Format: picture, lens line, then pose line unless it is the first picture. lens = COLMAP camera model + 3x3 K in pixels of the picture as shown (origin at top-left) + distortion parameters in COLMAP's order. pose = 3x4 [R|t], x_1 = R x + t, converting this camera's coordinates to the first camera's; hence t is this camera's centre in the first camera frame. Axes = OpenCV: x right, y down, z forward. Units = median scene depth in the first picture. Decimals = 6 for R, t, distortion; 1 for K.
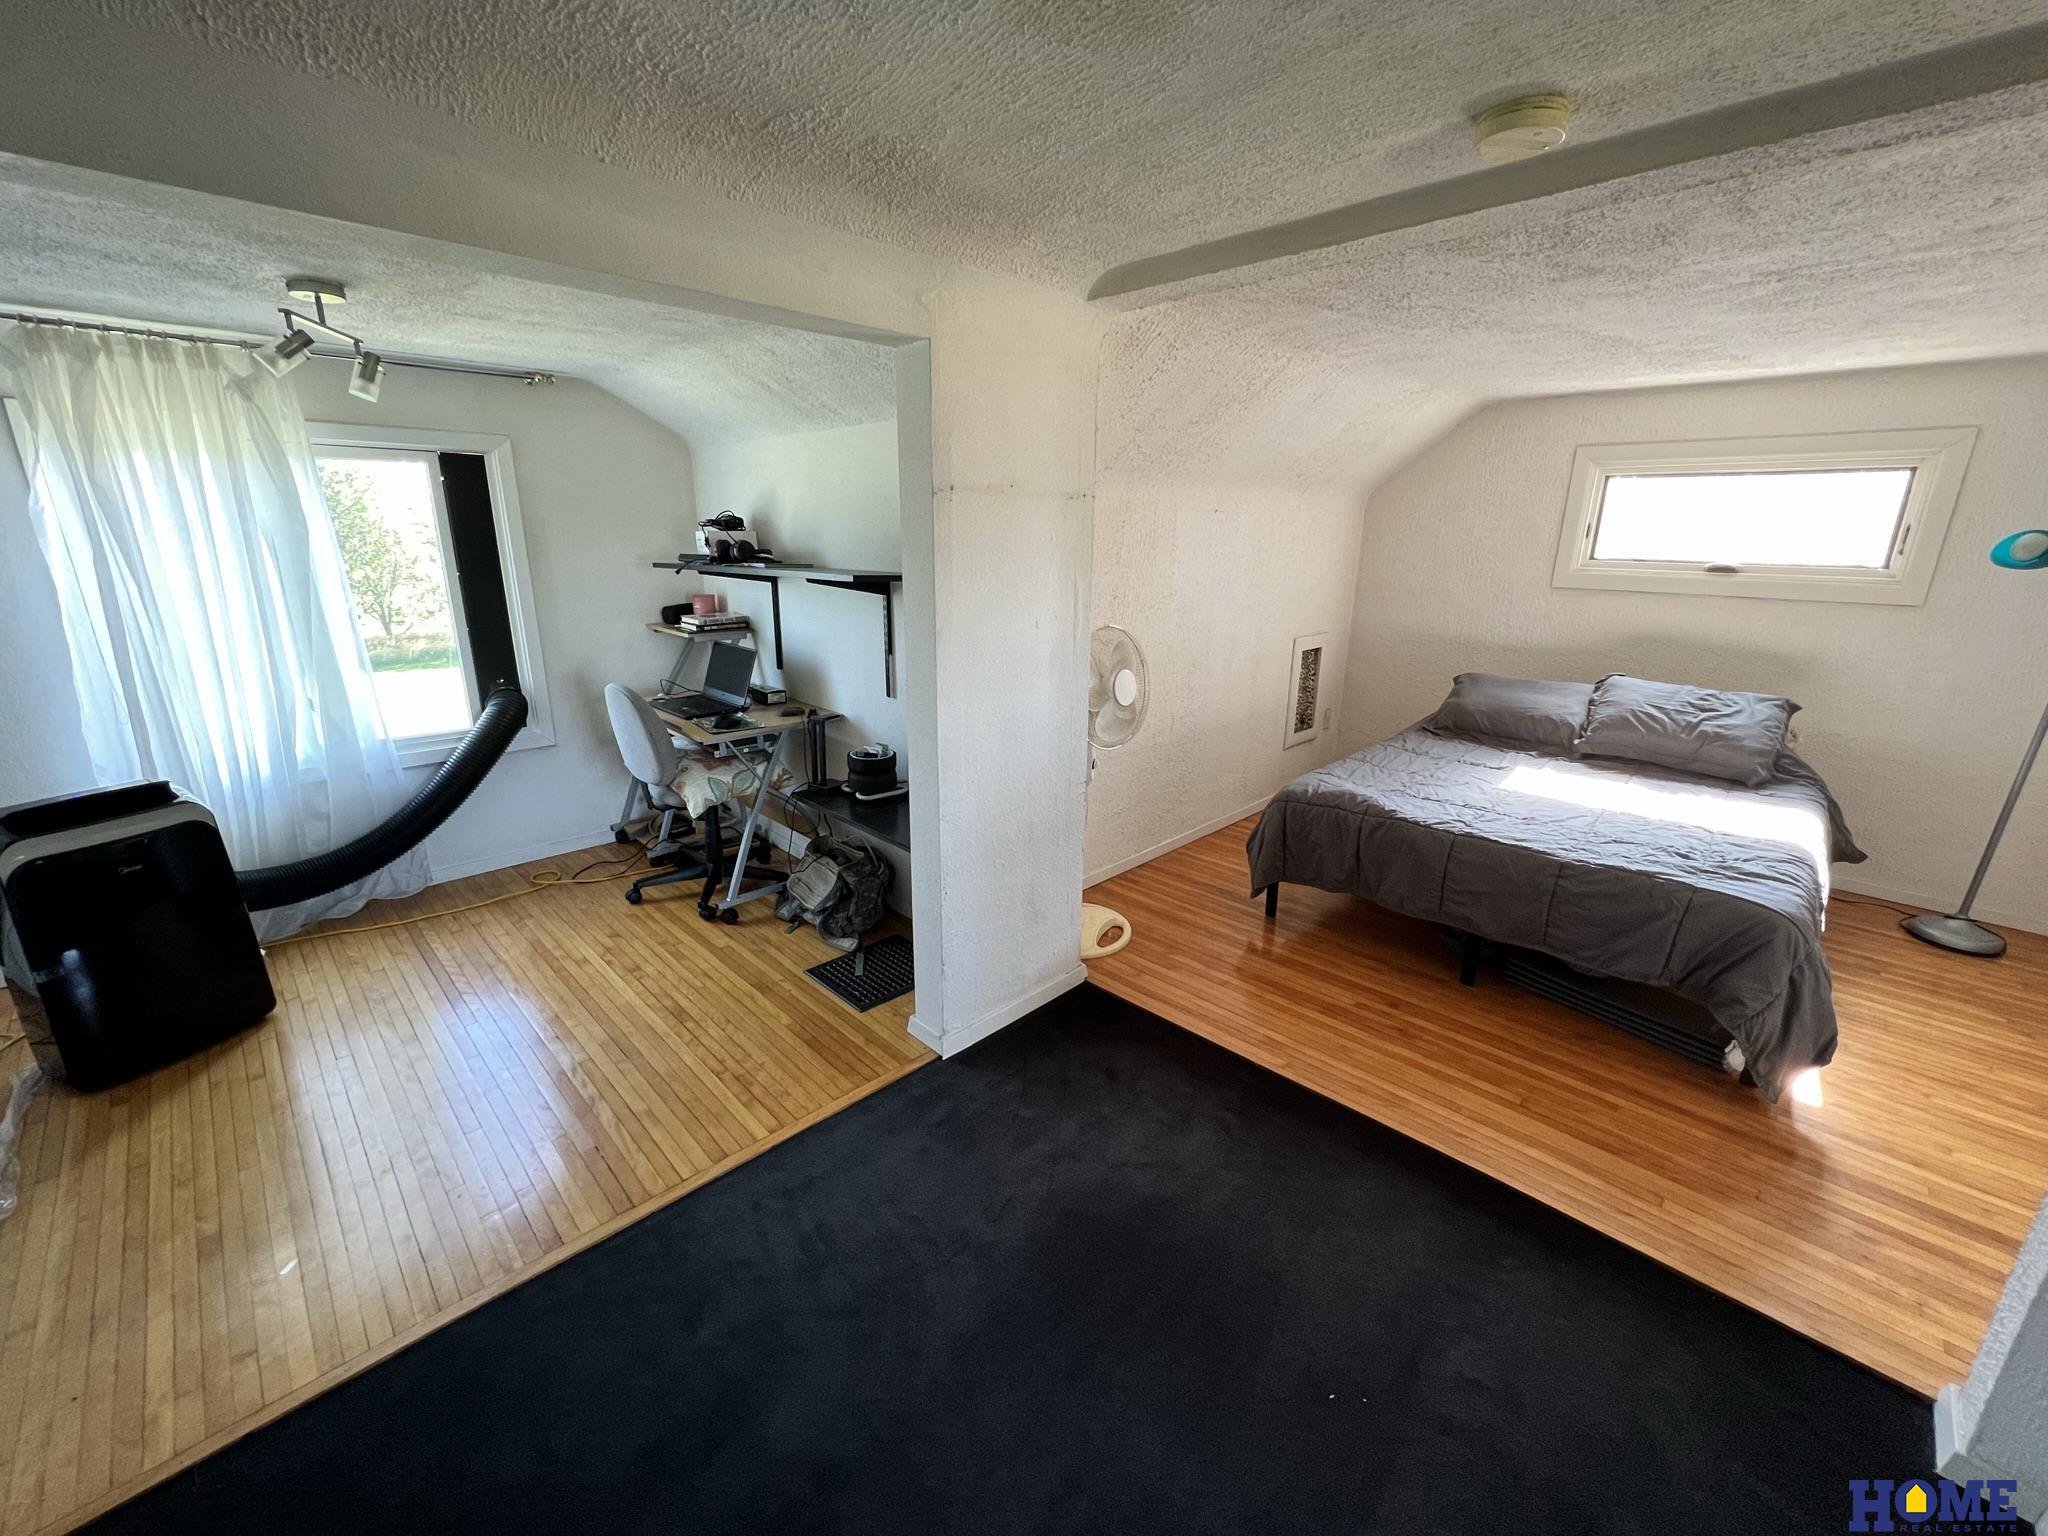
lens RADIAL K [[822.9, 0, 1021.2], [0, 822.9, 765.2], [0, 0, 1]] dist [-0.000446, -0.000079]
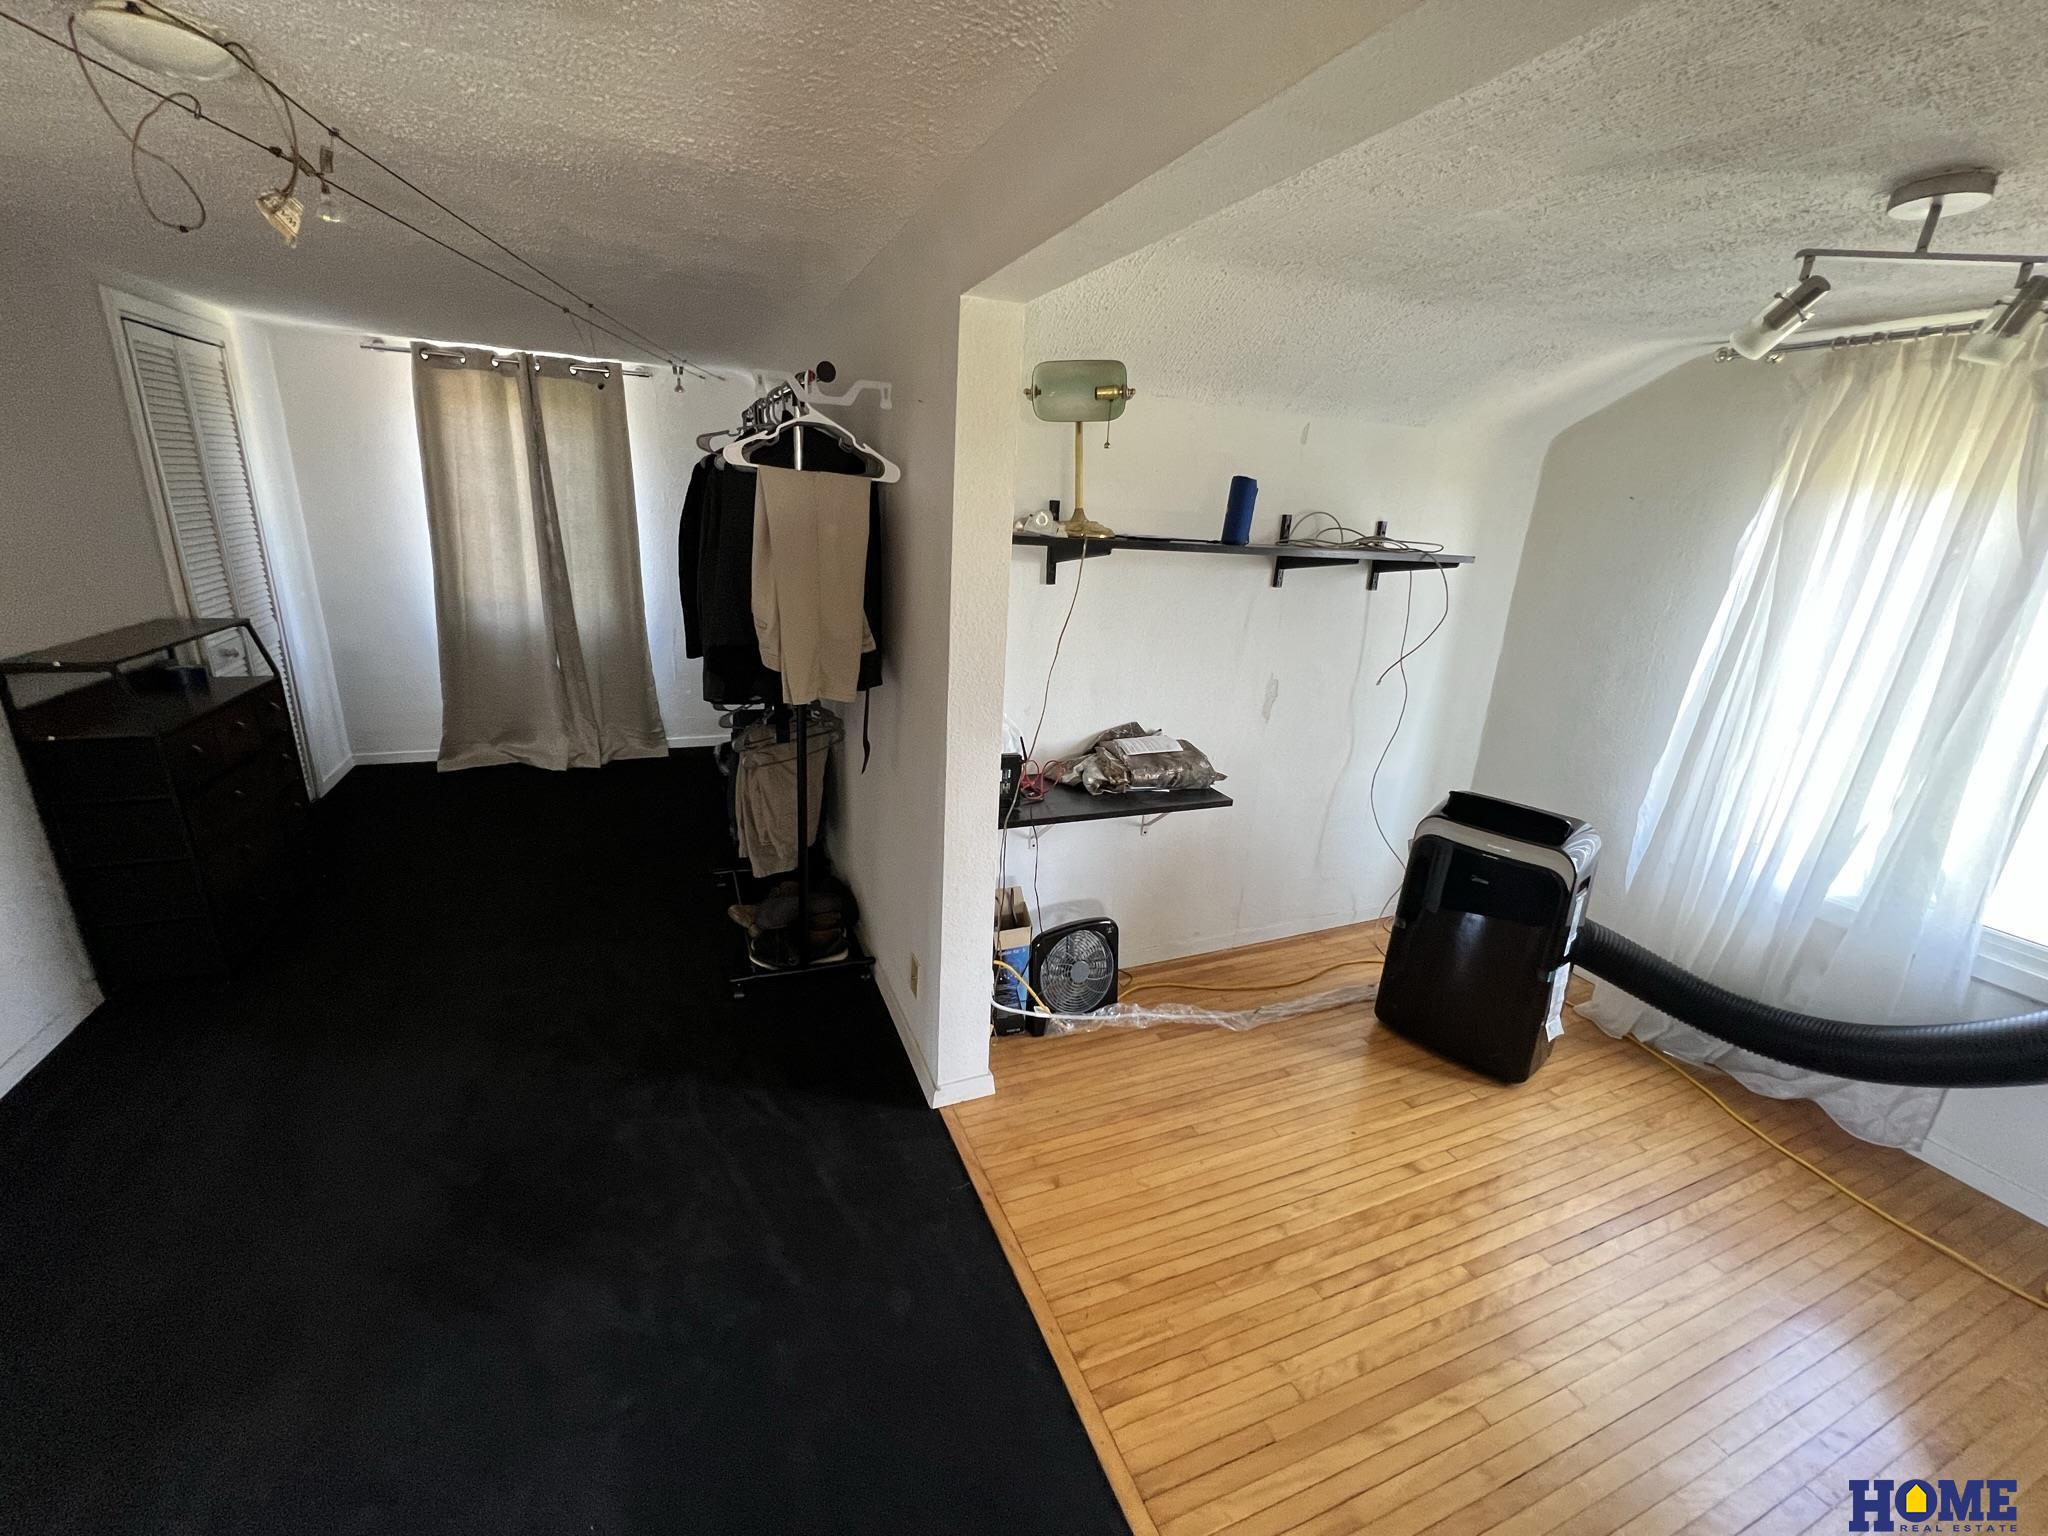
lens RADIAL K [[822.9, 0, 1021.2], [0, 822.9, 765.2], [0, 0, 1]] dist [-0.000446, -0.000079]
pose [[-0.370414, 0.248239, -0.895082, 0.026794], [-0.318924, 0.871058, 0.373558, -0.147983], [0.872400, 0.423834, -0.243483, 0.489794]]
